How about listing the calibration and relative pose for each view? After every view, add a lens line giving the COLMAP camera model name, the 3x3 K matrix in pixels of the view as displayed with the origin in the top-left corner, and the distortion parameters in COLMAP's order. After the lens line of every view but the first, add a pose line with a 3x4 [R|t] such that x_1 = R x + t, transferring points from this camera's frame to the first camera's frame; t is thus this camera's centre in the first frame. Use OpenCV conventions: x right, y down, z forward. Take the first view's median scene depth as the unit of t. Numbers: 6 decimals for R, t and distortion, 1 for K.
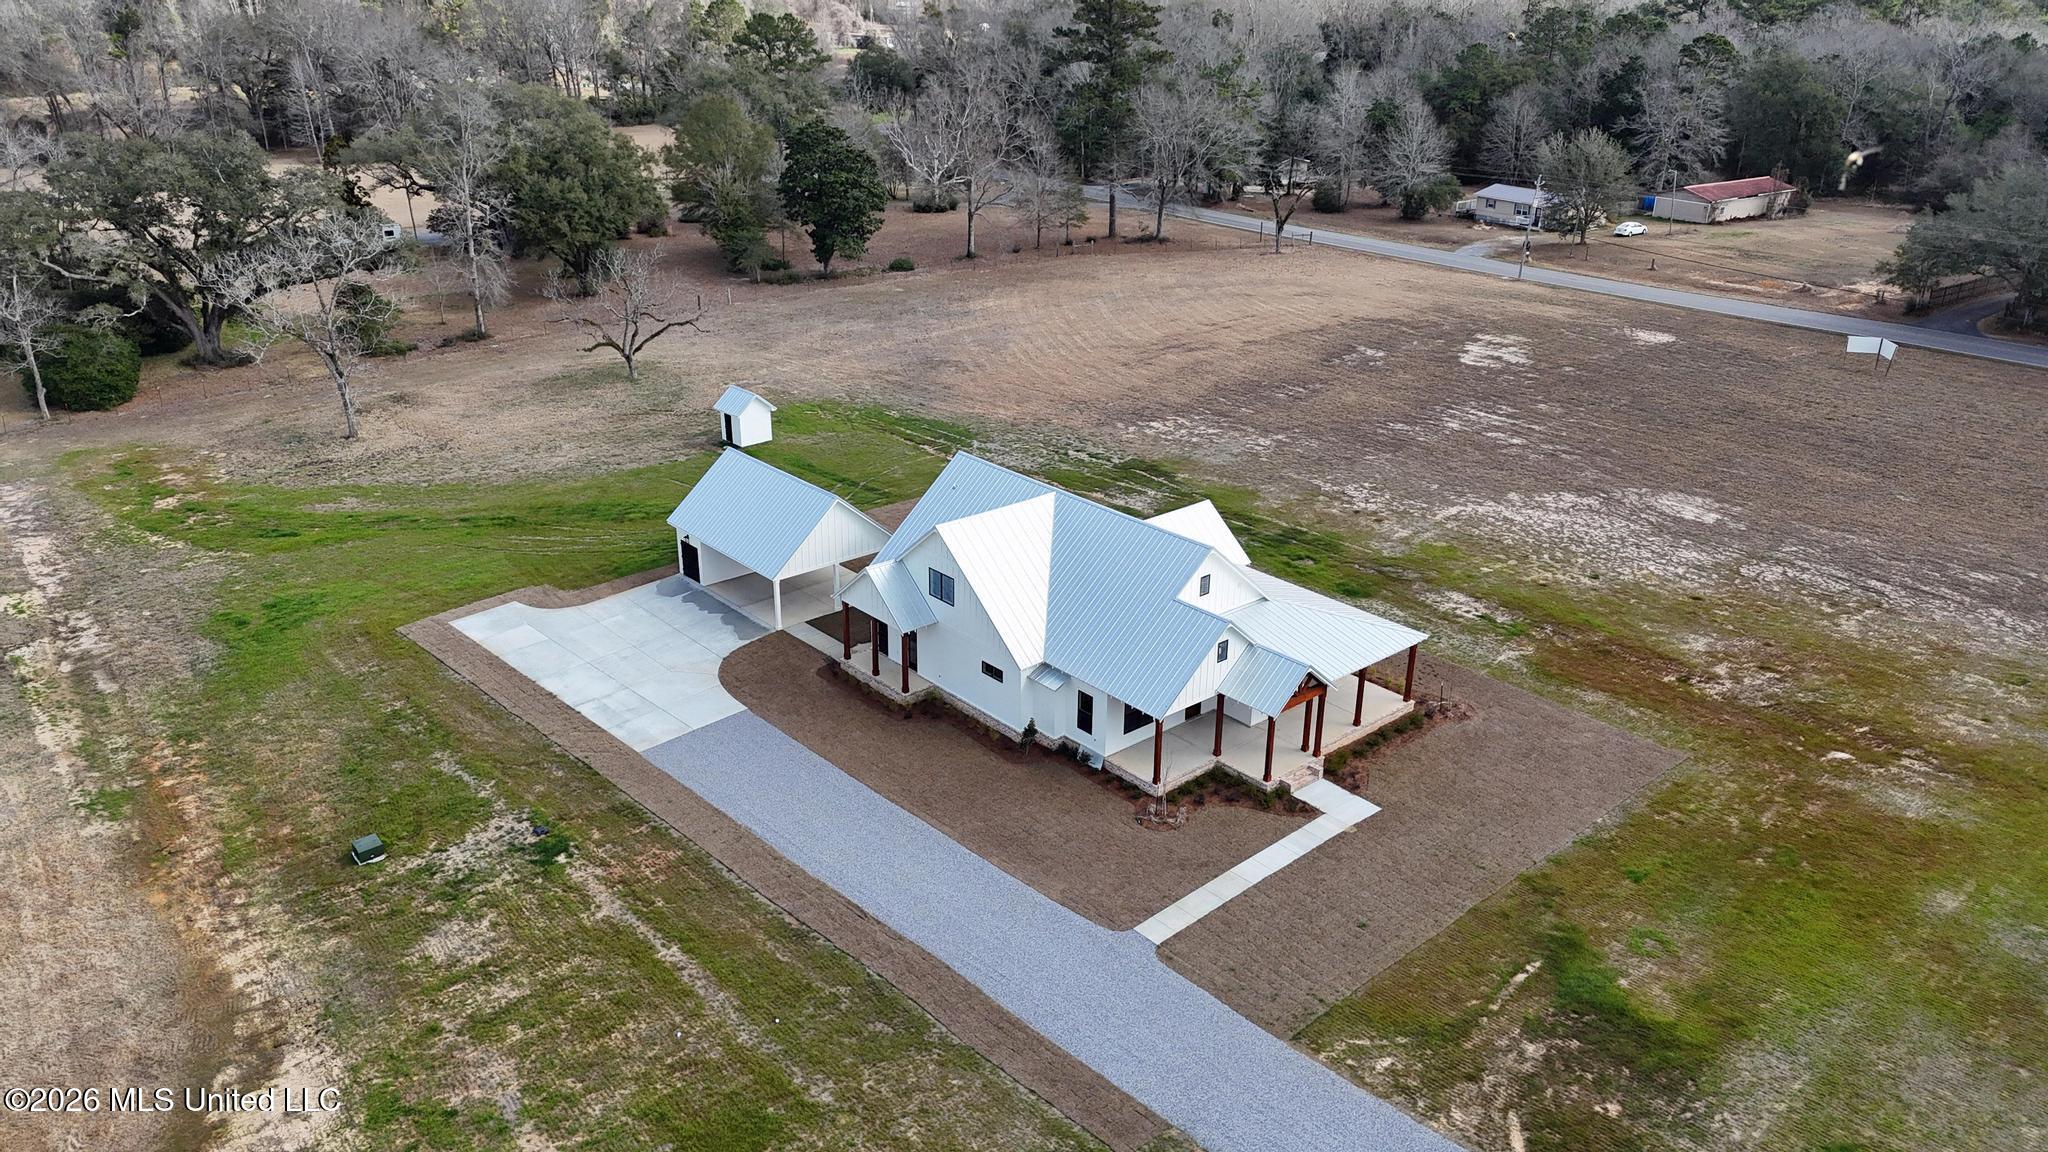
lens RADIAL K [[1495.7, 0, 1023.8], [0, 1495.7, 575.7], [0, 0, 1]] dist [0.079726, -0.070364]
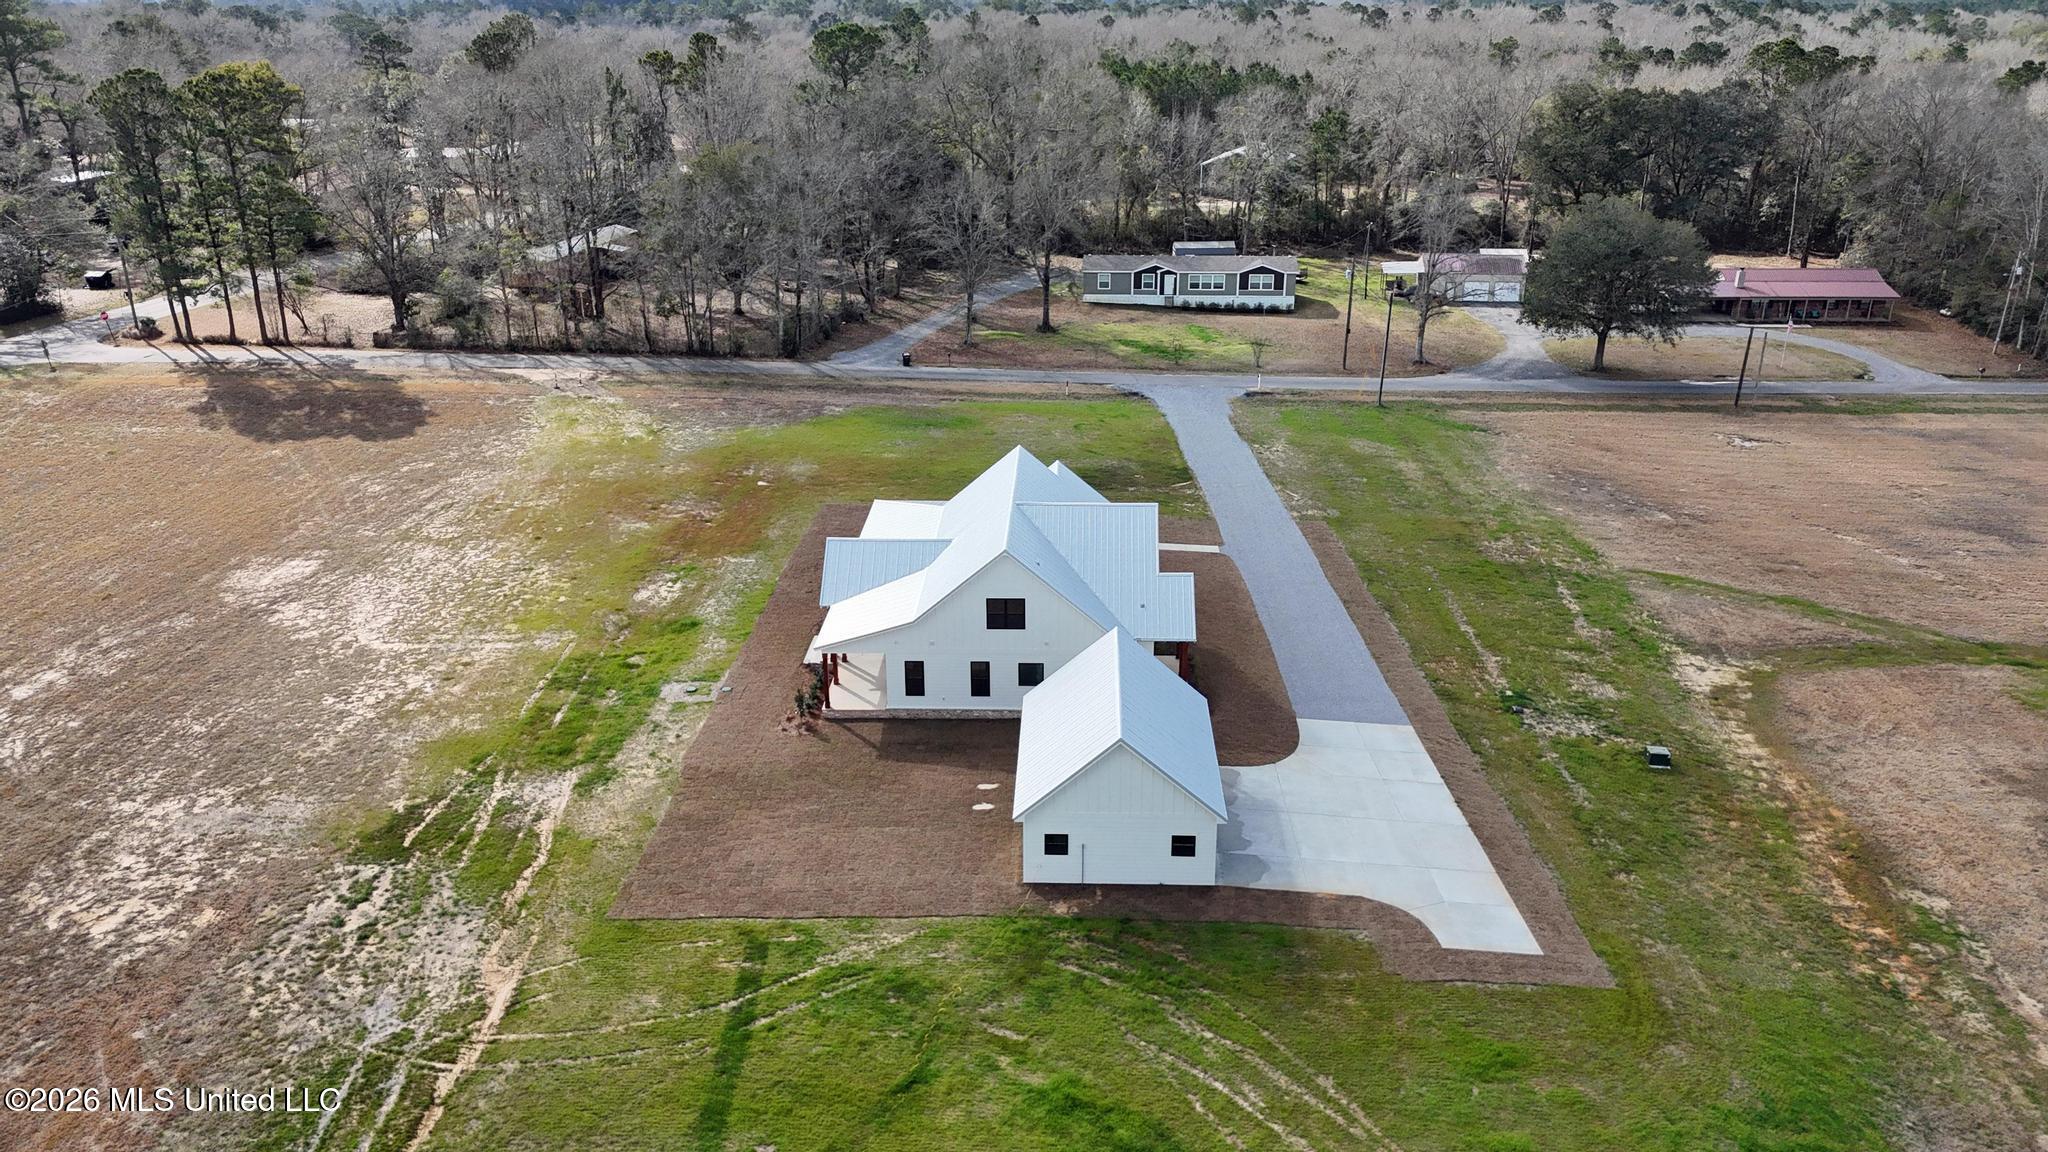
lens RADIAL K [[1495.7, 0, 1027.8], [0, 1495.7, 582.0], [0, 0, 1]] dist [0.079726, -0.070364]
pose [[-0.729177, -0.257435, 0.634056, -0.654540], [0.258186, 0.754576, 0.603287, -0.633097], [-0.633751, 0.603608, -0.483754, 1.495100]]
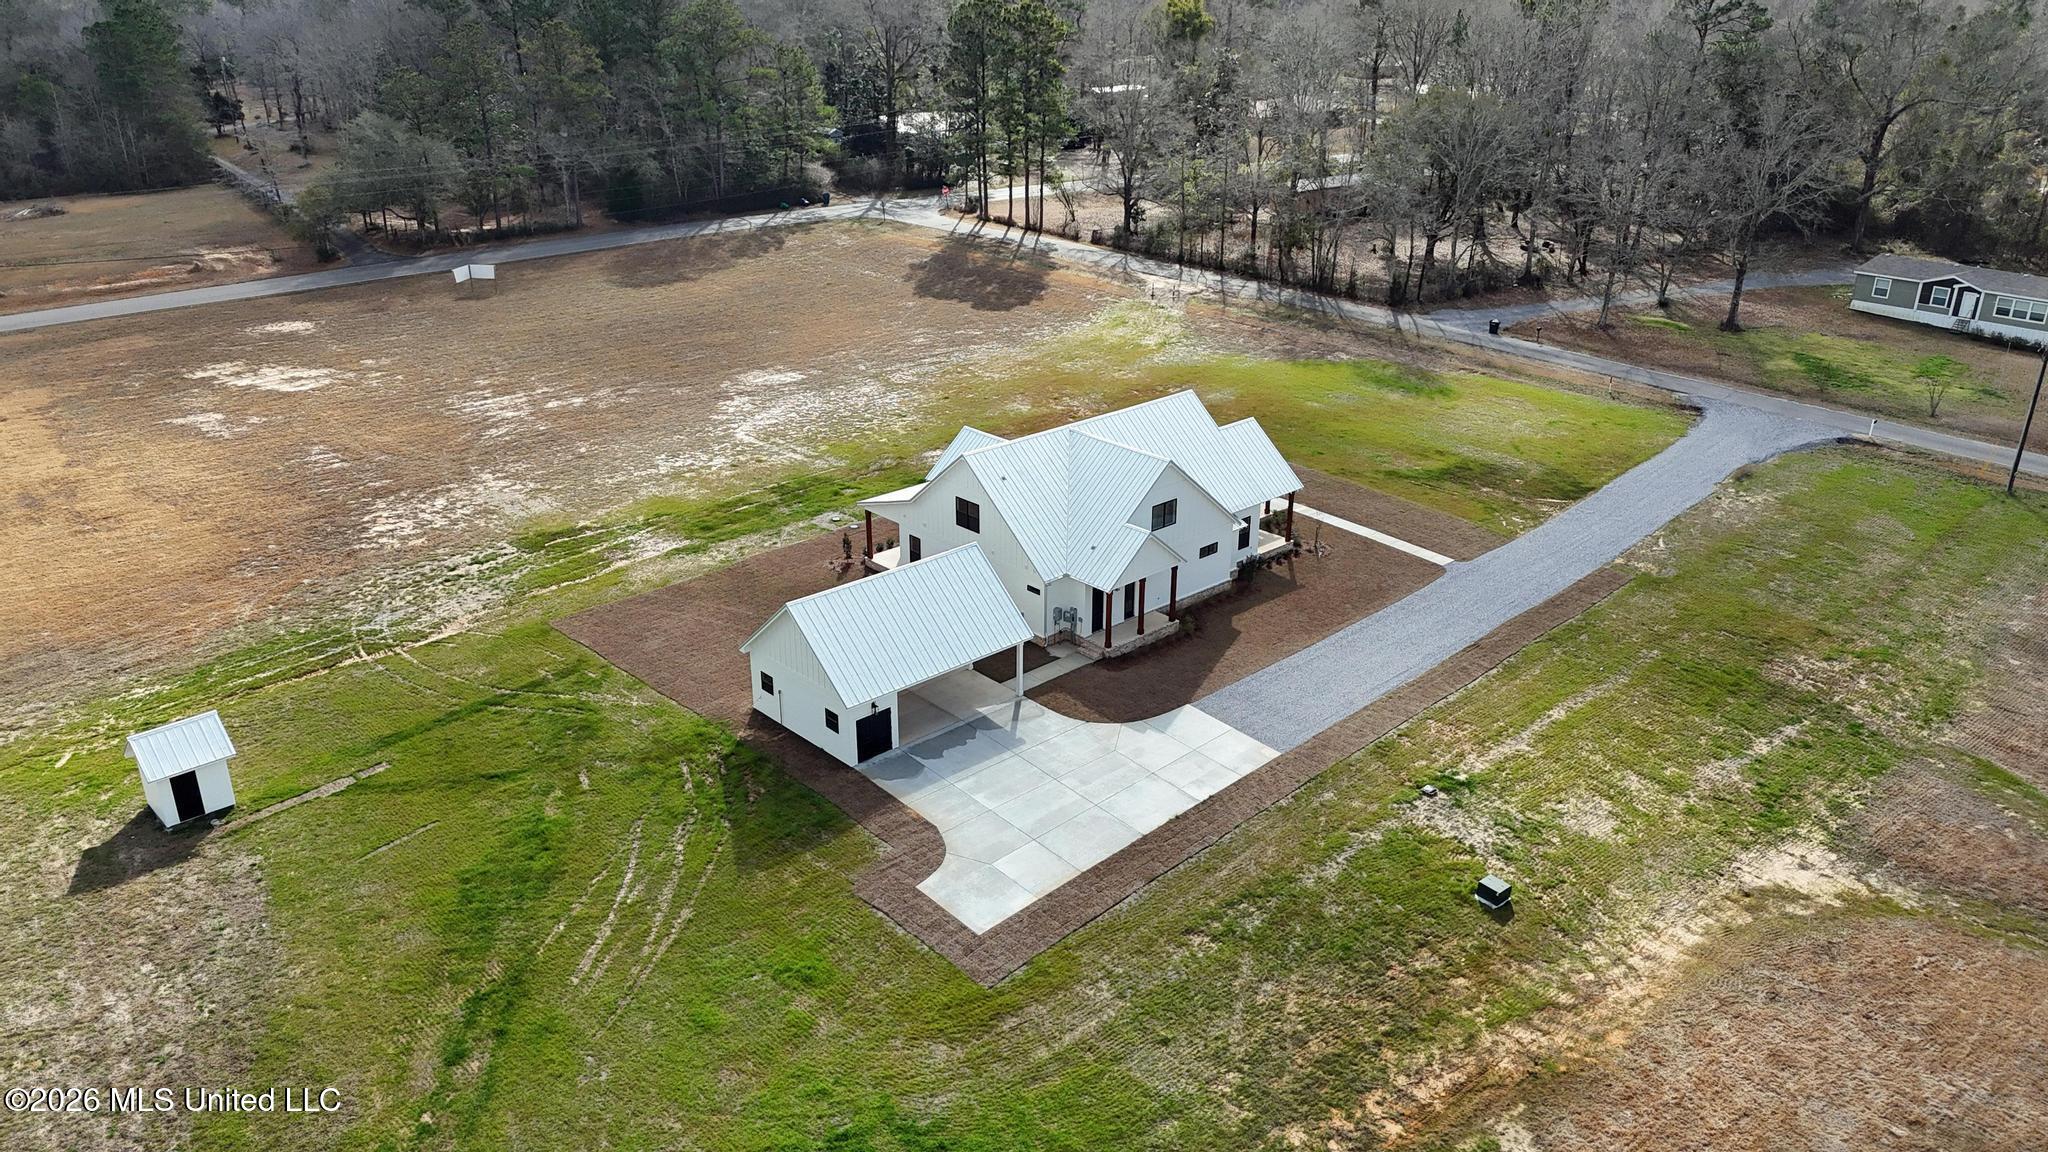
lens RADIAL K [[1495.7, 0, 1026.6], [0, 1495.7, 591.6], [0, 0, 1]] dist [0.079726, -0.070364]
pose [[-0.026079, -0.409485, 0.911944, -1.016414], [0.381244, 0.839233, 0.387738, -0.387050], [-0.924106, 0.357785, 0.134227, 0.894484]]
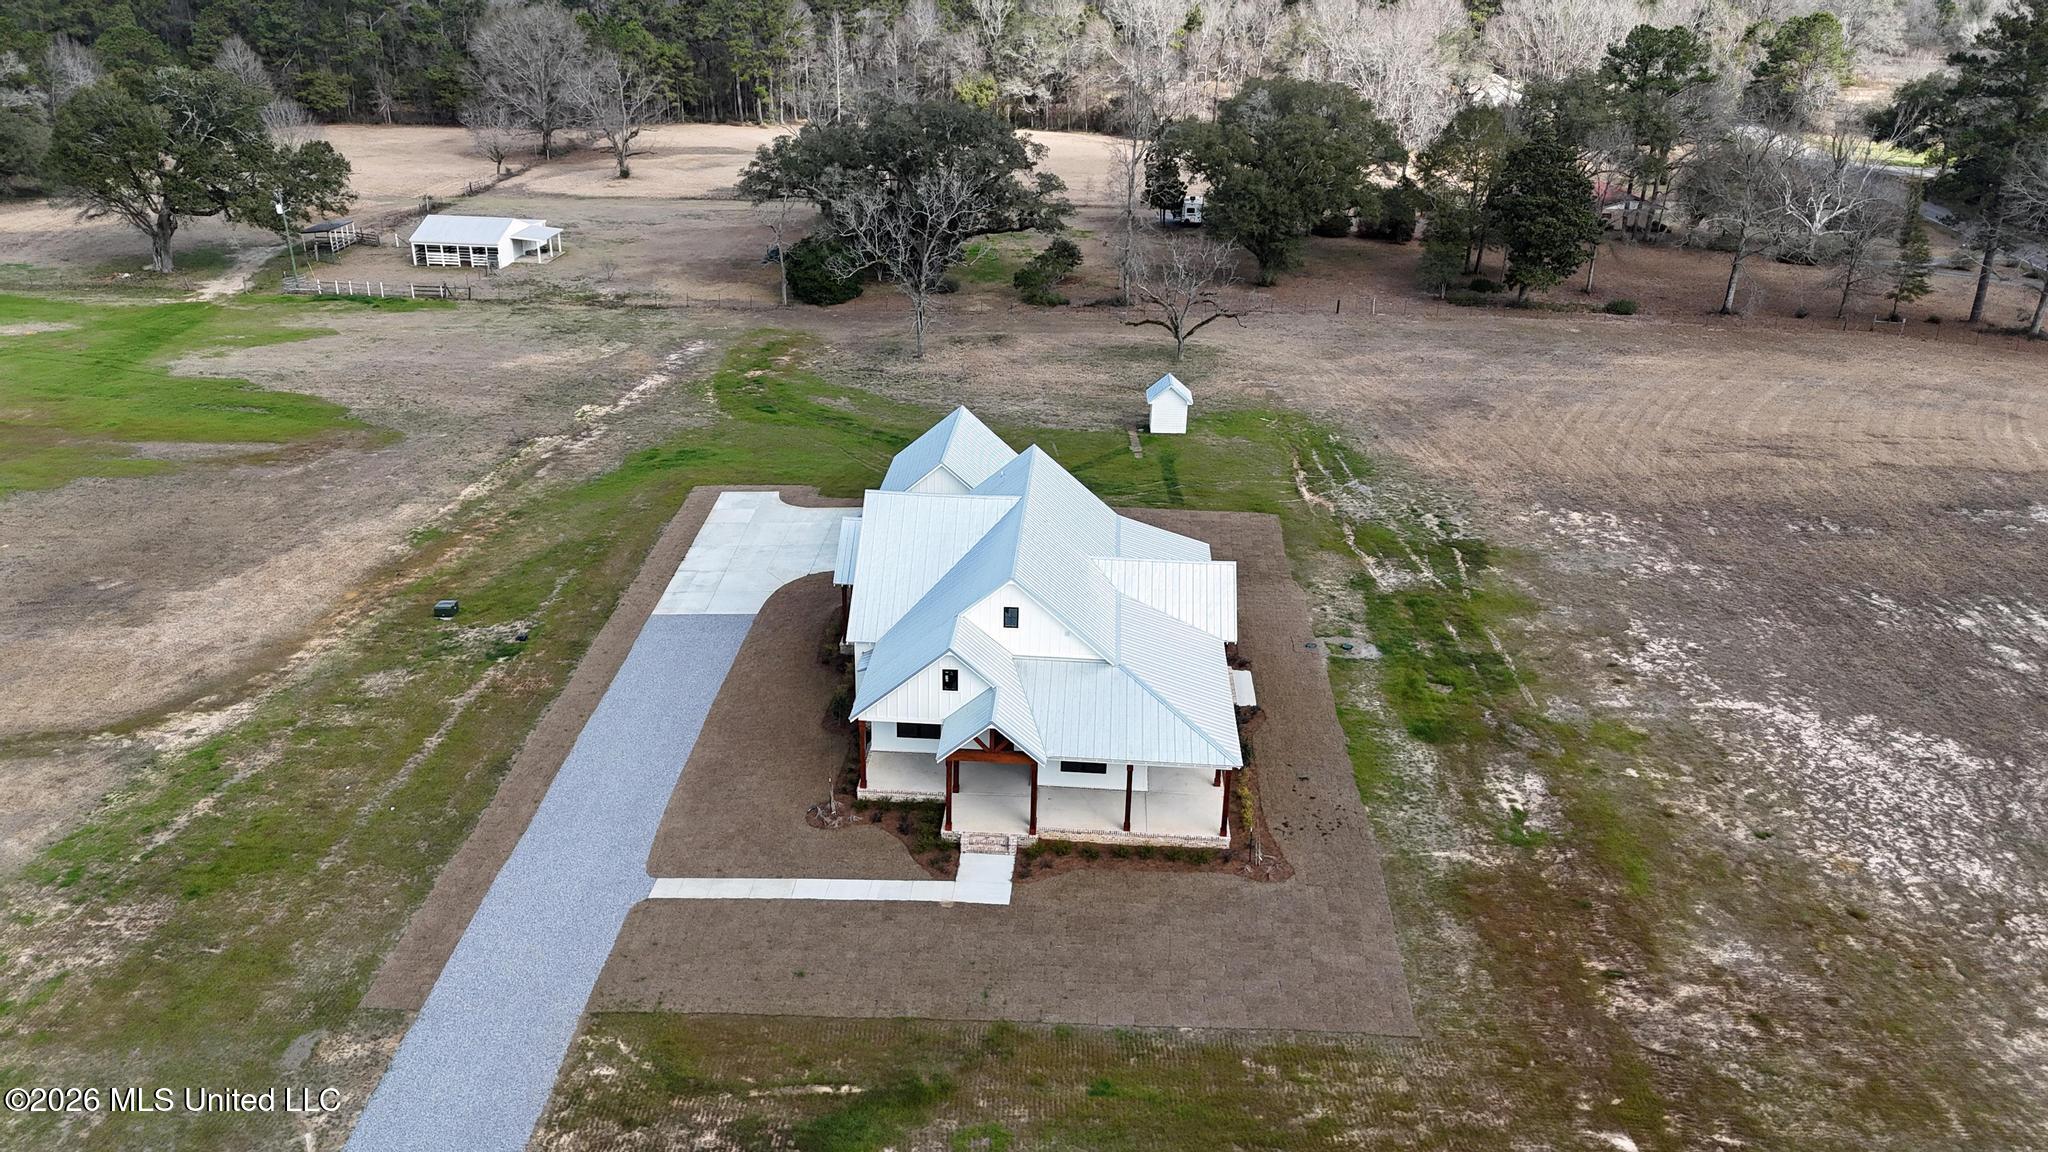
lens RADIAL K [[1495.7, 0, 1024.8], [0, 1495.7, 569.1], [0, 0, 1]] dist [0.079726, -0.070364]
pose [[0.711815, 0.274038, -0.646702, 0.638444], [-0.282918, 0.954614, 0.093111, -0.098542], [0.642867, 0.116686, 0.757038, 0.267160]]
